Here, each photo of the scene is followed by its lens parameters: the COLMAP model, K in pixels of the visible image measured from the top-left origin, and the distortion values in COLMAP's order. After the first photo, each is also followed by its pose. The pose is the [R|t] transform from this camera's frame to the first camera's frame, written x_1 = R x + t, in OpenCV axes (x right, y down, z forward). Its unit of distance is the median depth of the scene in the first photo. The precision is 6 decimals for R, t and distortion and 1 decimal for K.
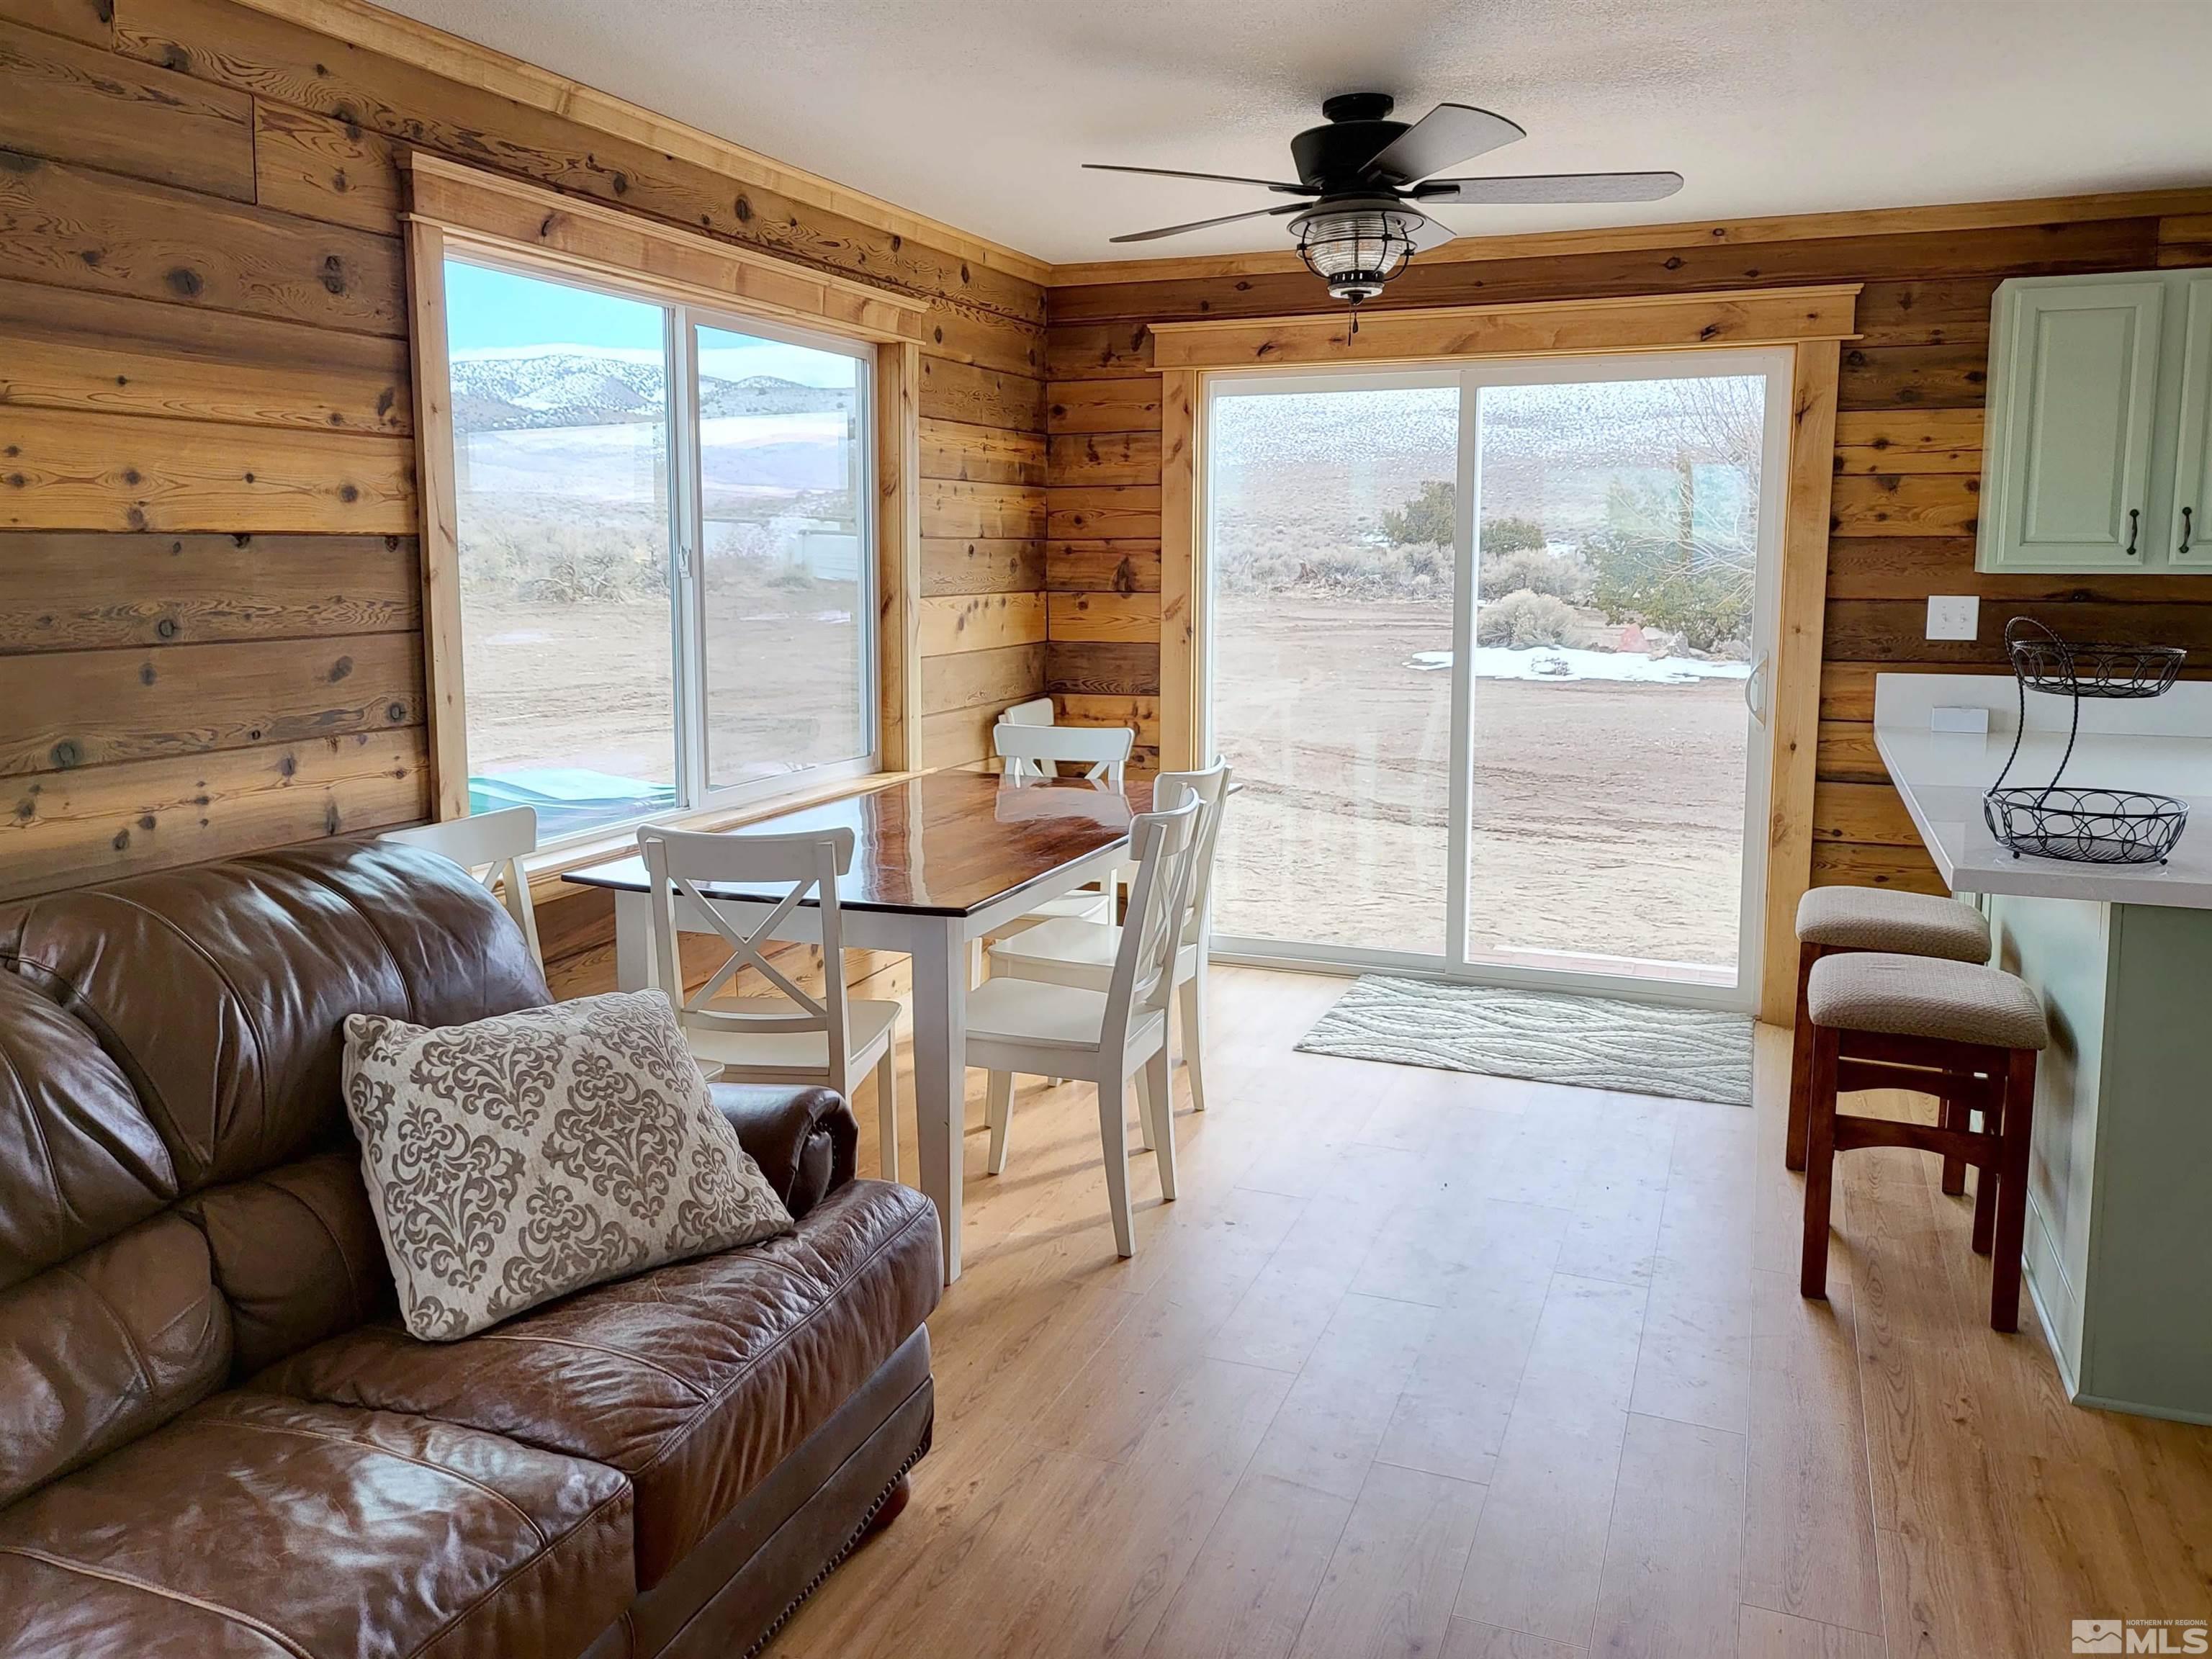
lens RADIAL K [[1750.6, 0, 1025.6], [0, 1750.6, 741.9], [0, 0, 1]] dist [0.083017, -0.092674]
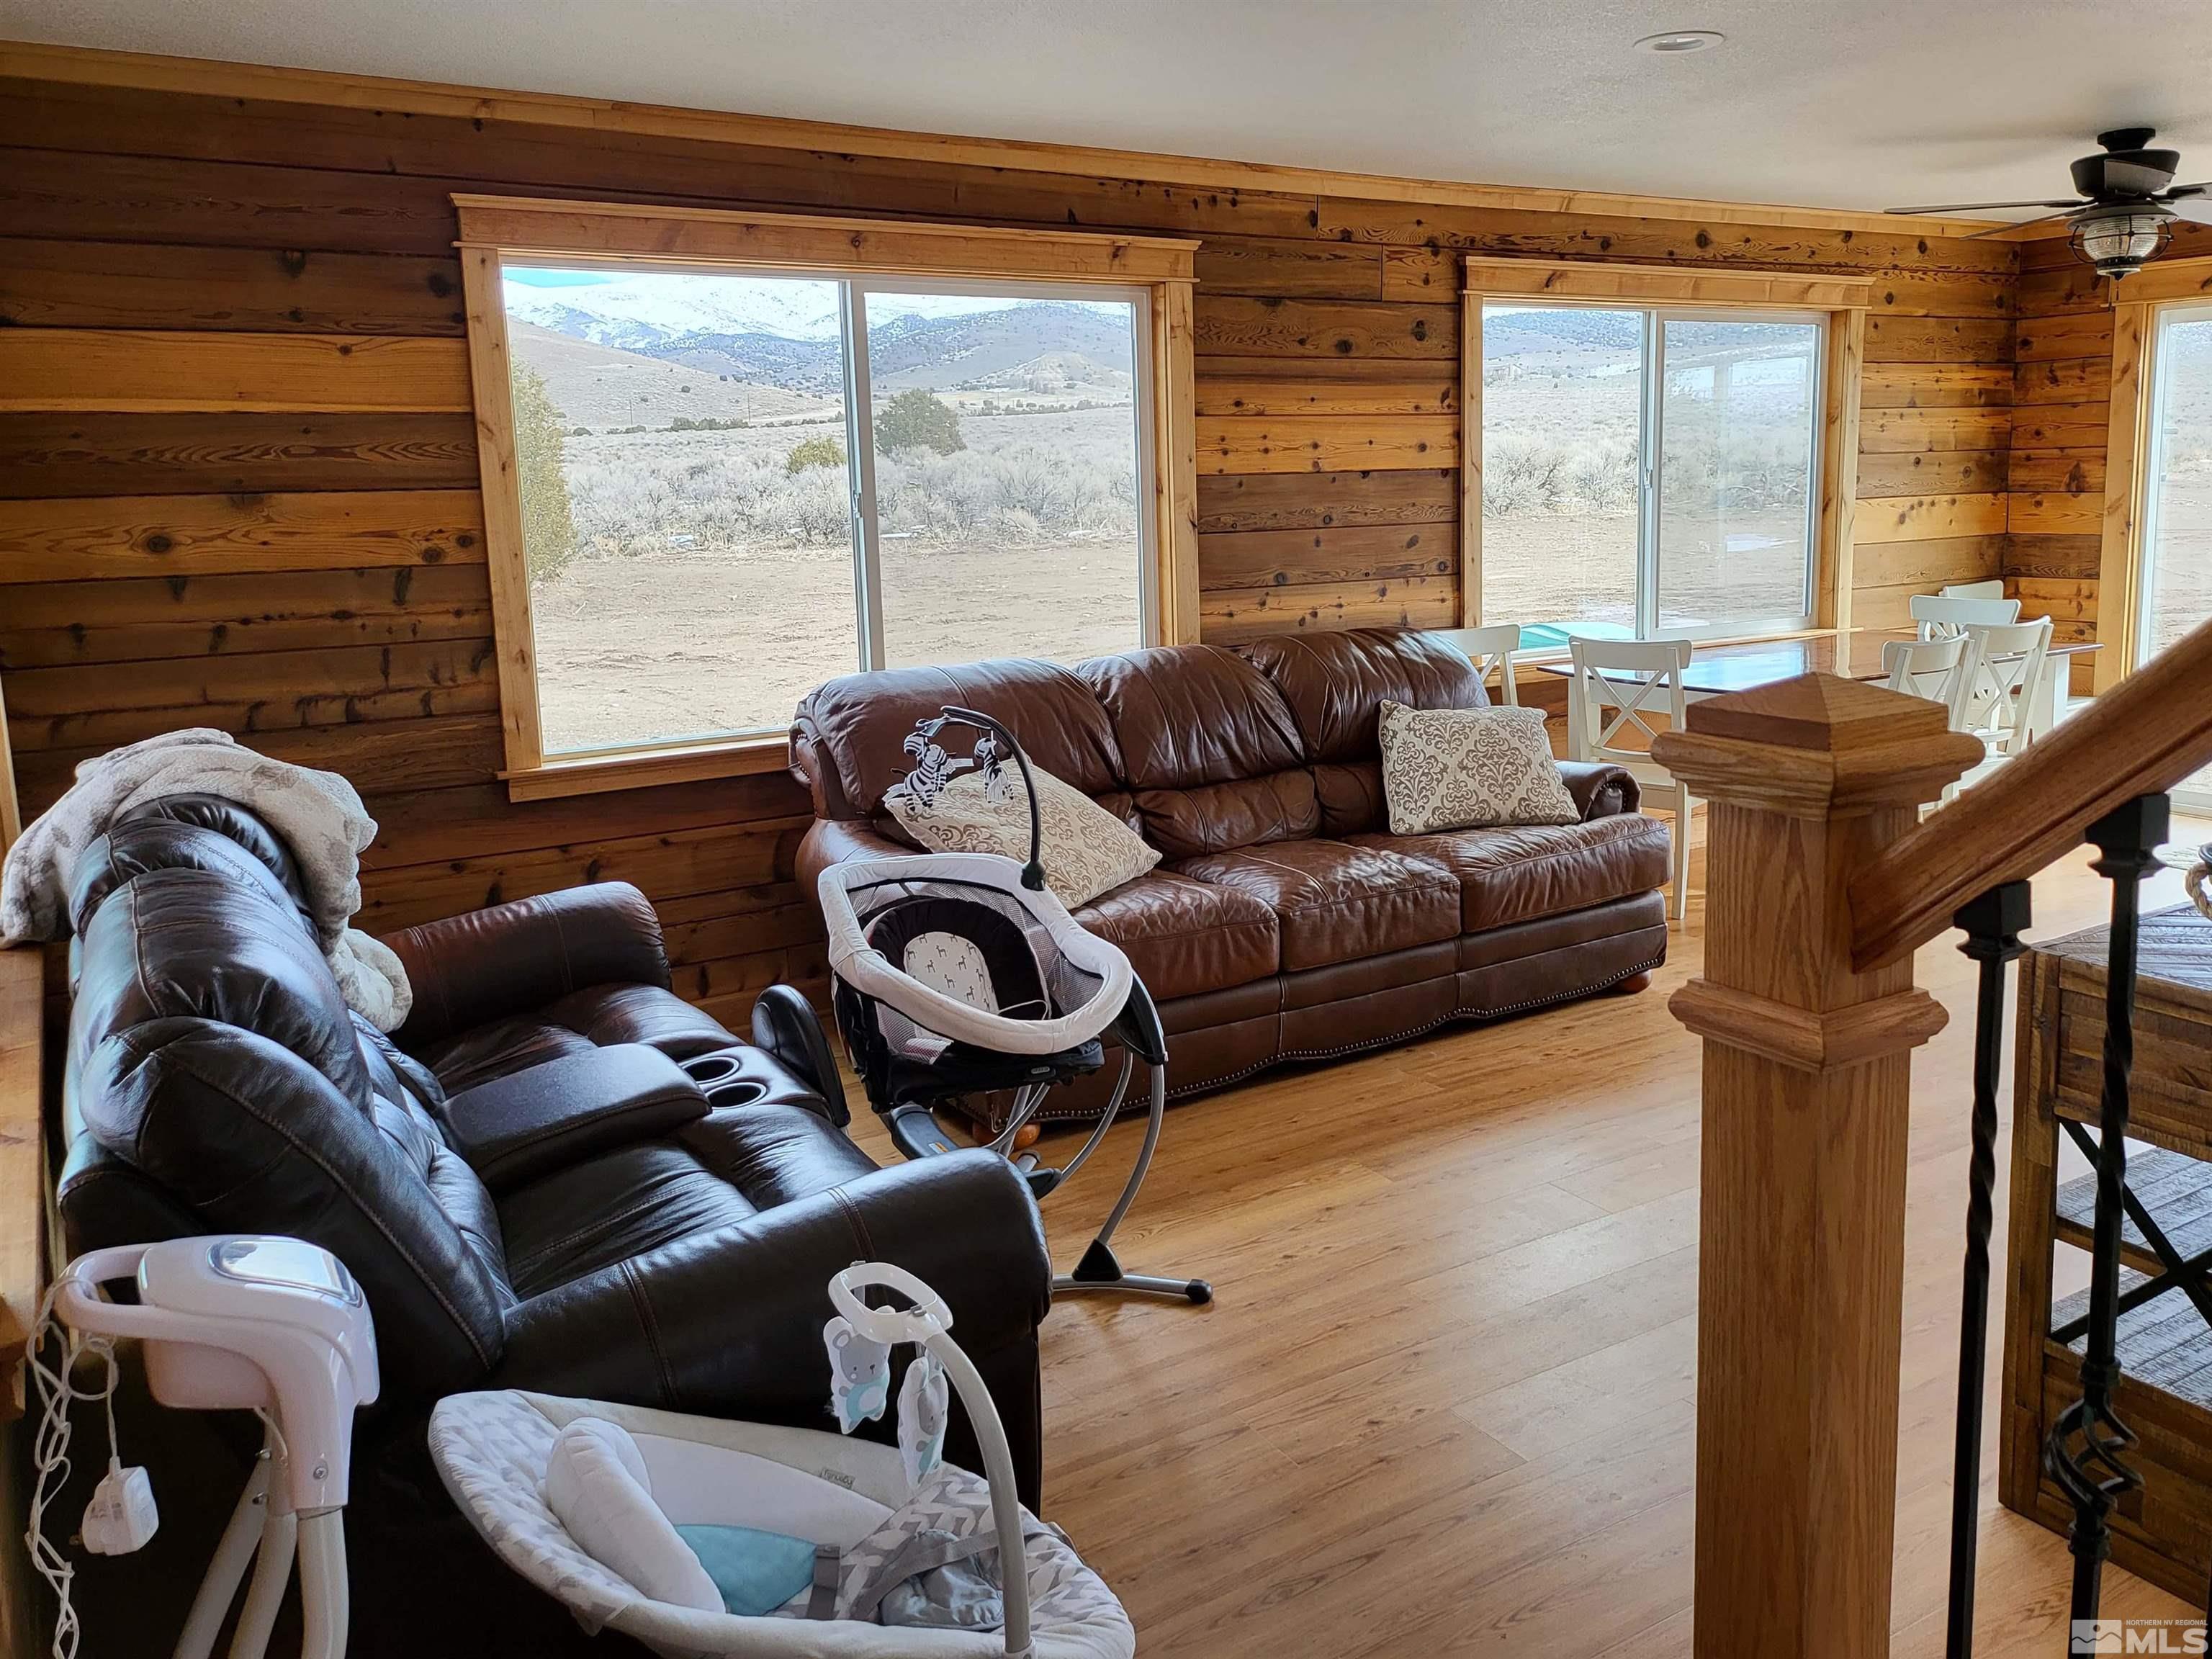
lens RADIAL K [[1745.8, 0, 1113.1], [0, 1745.8, 762.3], [0, 0, 1]] dist [0.000978, -0.003010]
pose [[0.806456, 0.075895, -0.586404, 0.287881], [-0.038230, 0.996346, 0.076375, 0.039198], [0.590057, -0.039175, 0.806410, -0.431974]]
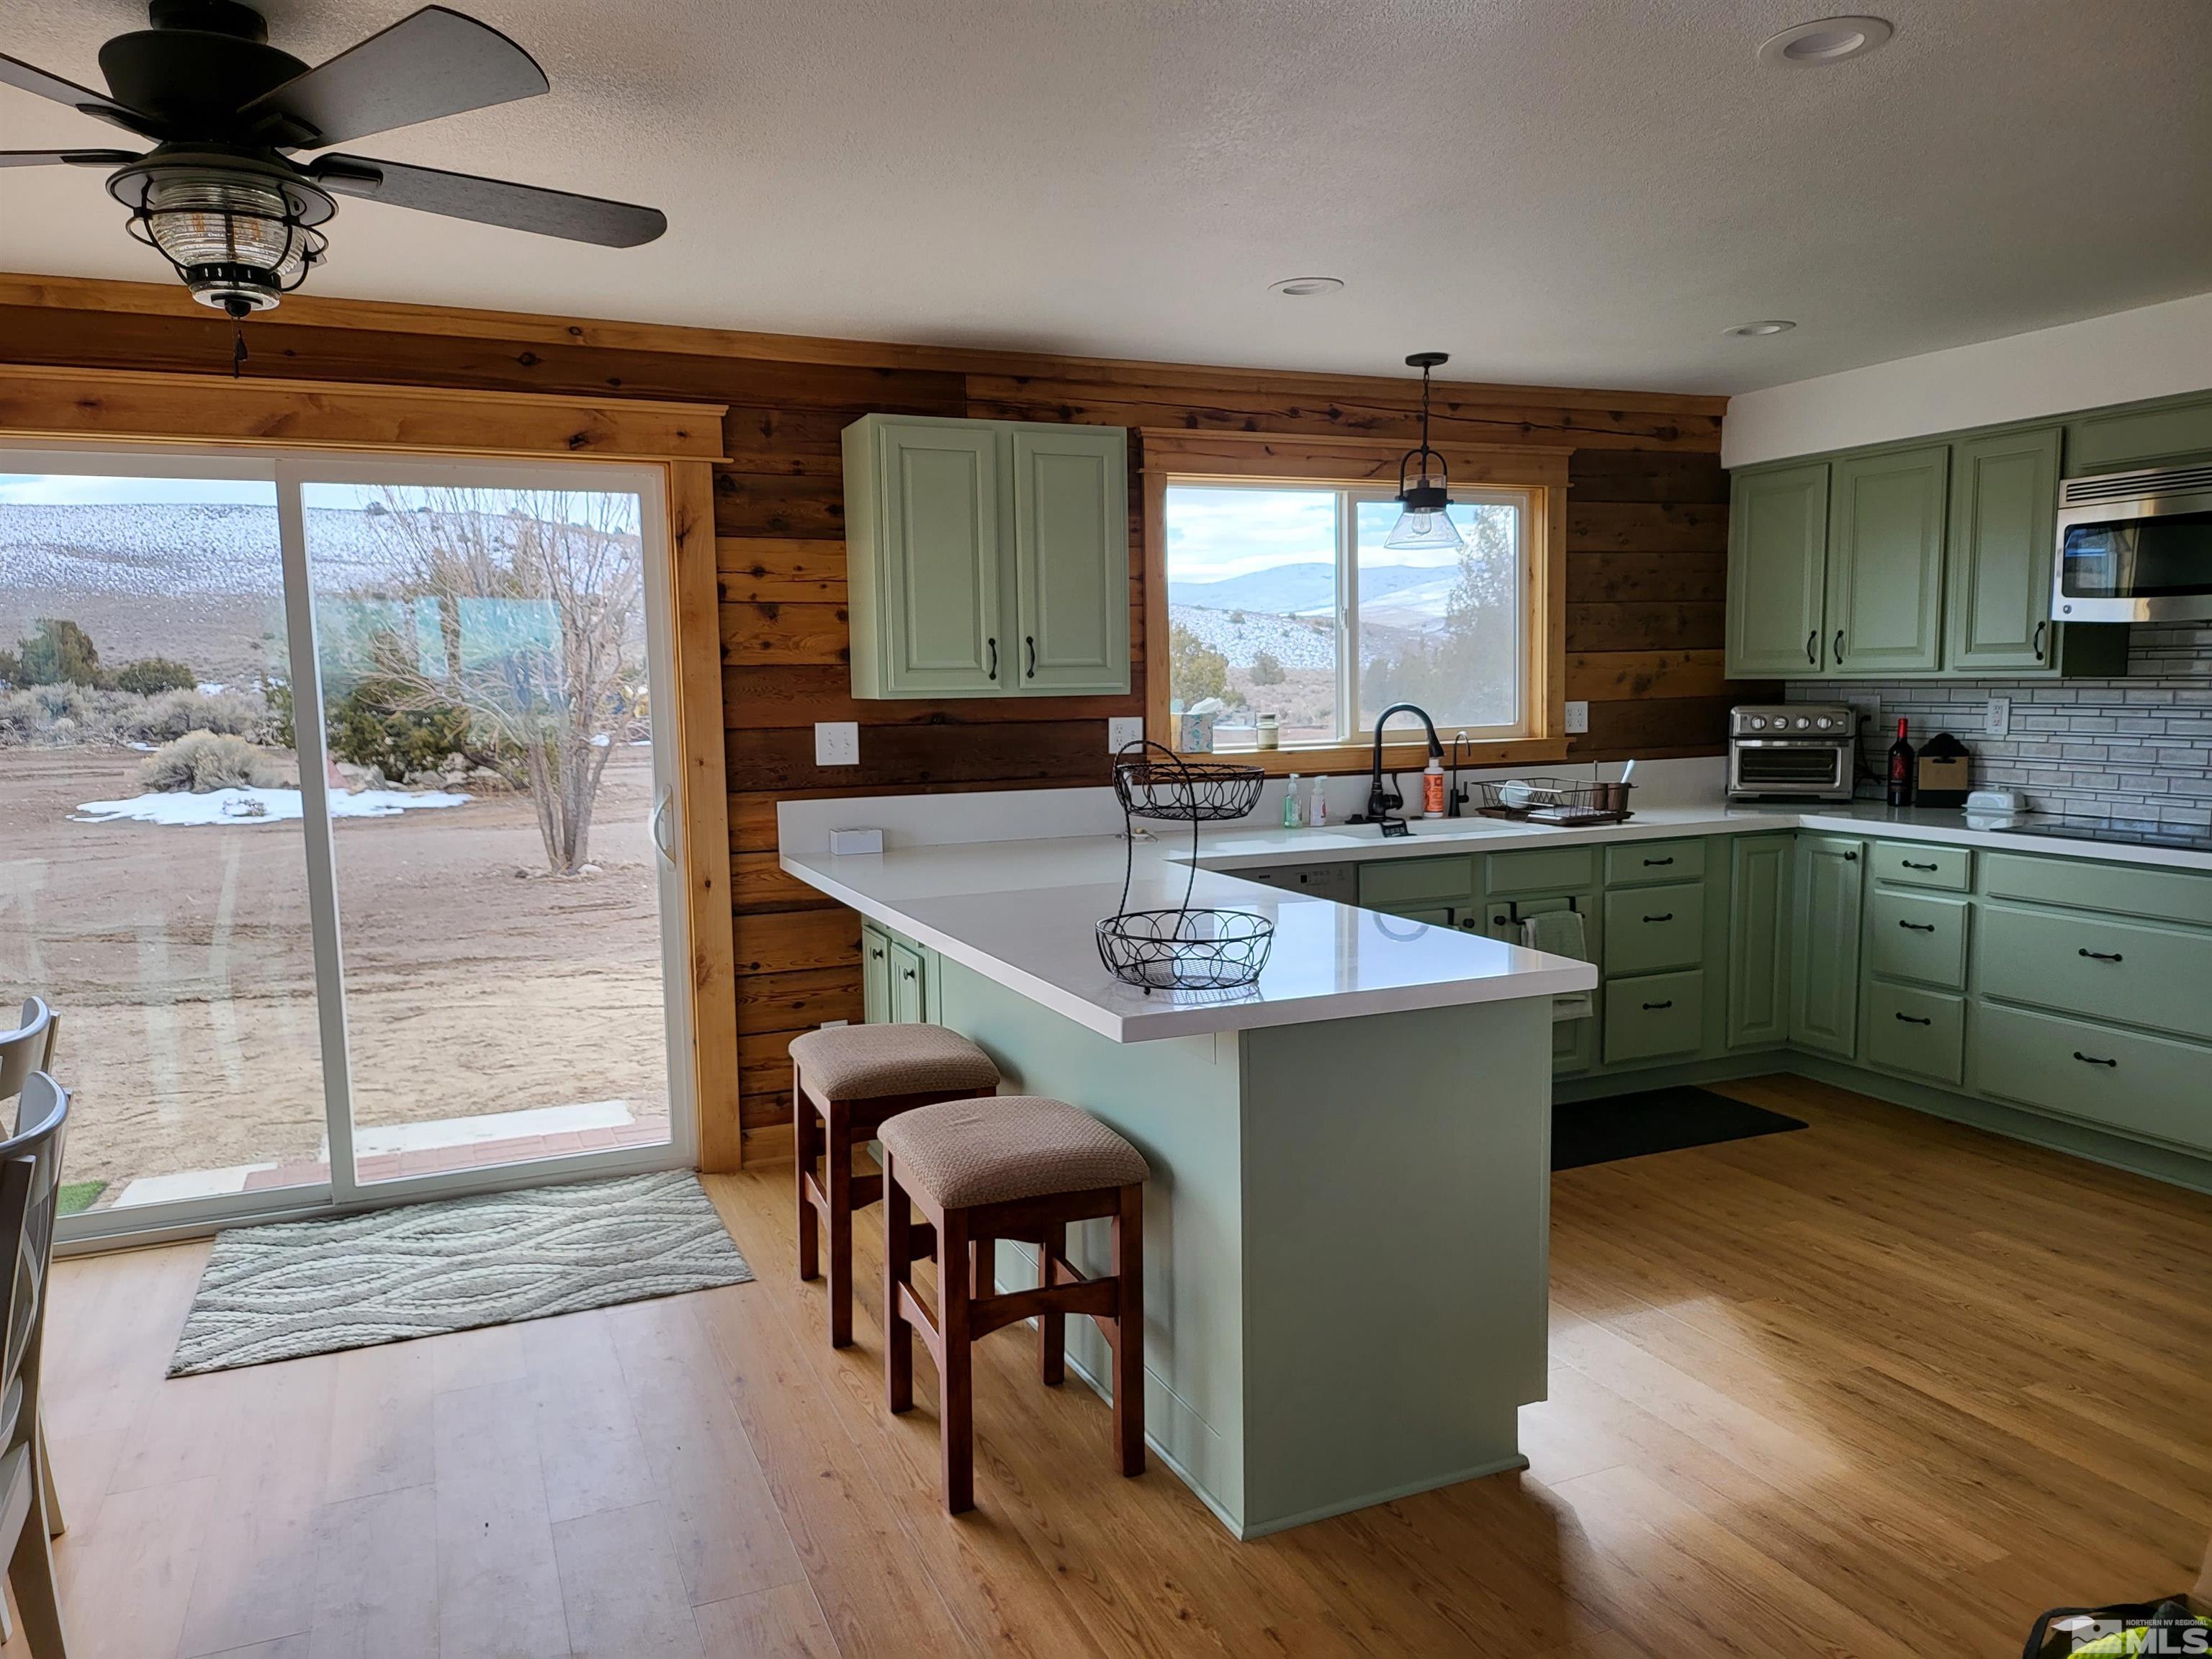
lens RADIAL K [[1557.3, 0, 1105.6], [0, 1557.3, 850.1], [0, 0, 1]] dist [0.058451, -0.064796]
pose [[0.685269, -0.092821, 0.722350, -0.031073], [0.096390, 0.994679, 0.036373, -0.026469], [-0.721883, 0.044702, 0.690570, 0.267491]]
